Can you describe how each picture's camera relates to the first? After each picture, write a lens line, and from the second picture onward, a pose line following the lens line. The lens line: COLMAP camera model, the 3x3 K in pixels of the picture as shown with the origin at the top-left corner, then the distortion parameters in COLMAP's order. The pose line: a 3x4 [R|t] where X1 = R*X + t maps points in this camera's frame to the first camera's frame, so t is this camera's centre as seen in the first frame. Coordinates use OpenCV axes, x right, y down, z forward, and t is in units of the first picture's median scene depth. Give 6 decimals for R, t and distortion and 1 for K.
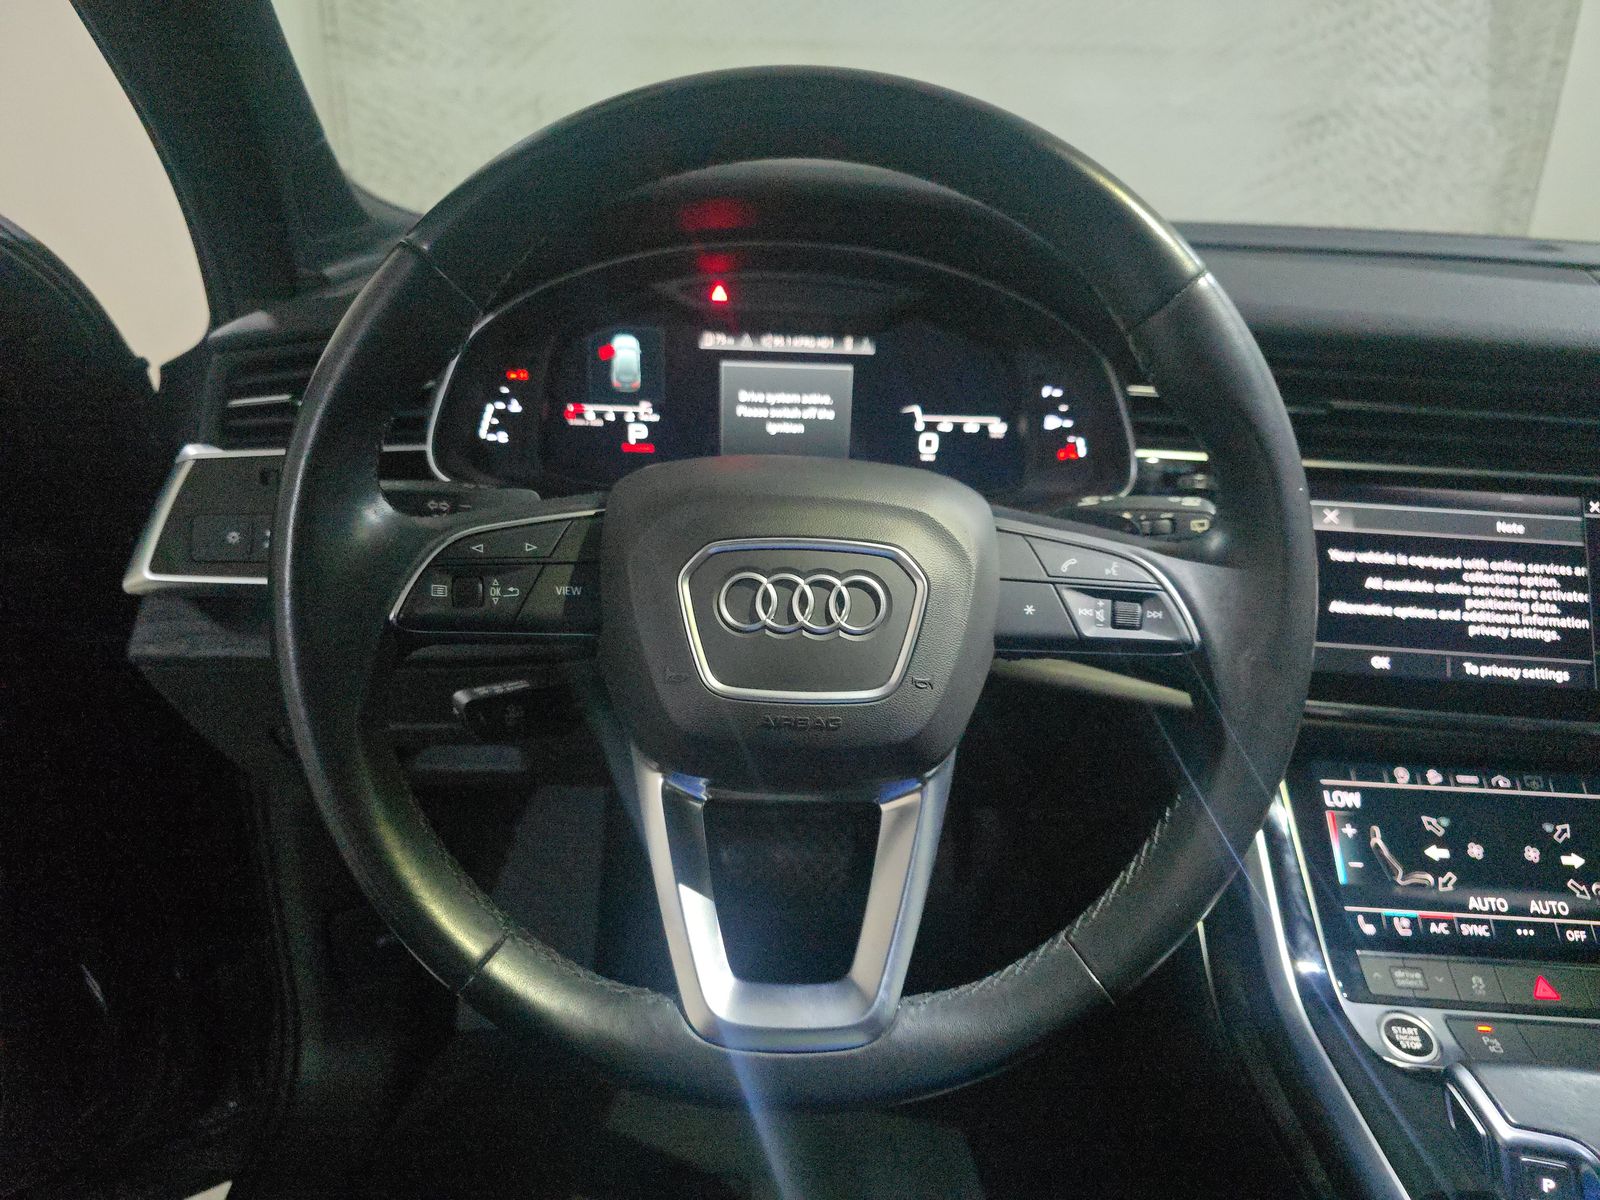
lens RADIAL K [[1113.5, 0, 793.6], [0, 1113.5, 599.1], [0, 0, 1]] dist [0.060891, -0.050818]
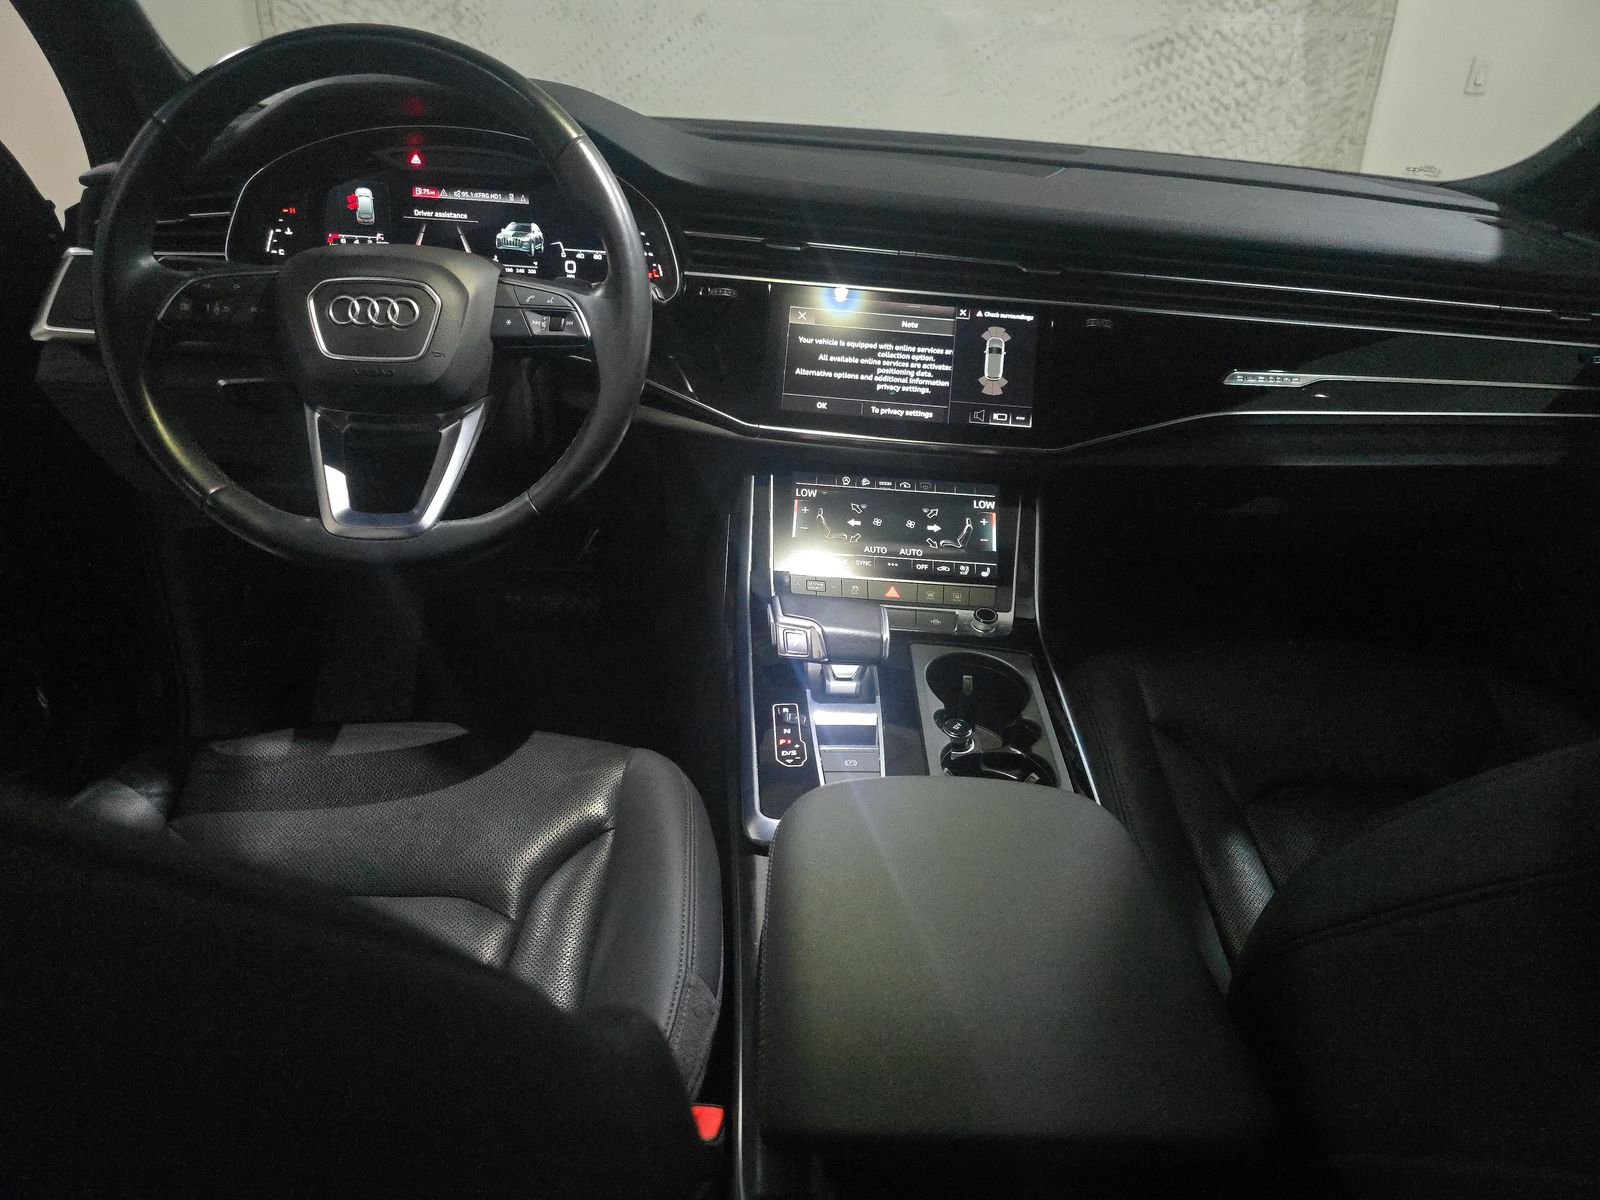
lens RADIAL K [[1113.5, 0, 793.6], [0, 1113.5, 599.1], [0, 0, 1]] dist [0.060891, -0.050818]
pose [[0.999682, 0.017070, 0.018549, 0.448854], [-0.018335, 0.997358, 0.070291, 0.221165], [-0.017300, -0.070608, 0.997354, -0.625810]]
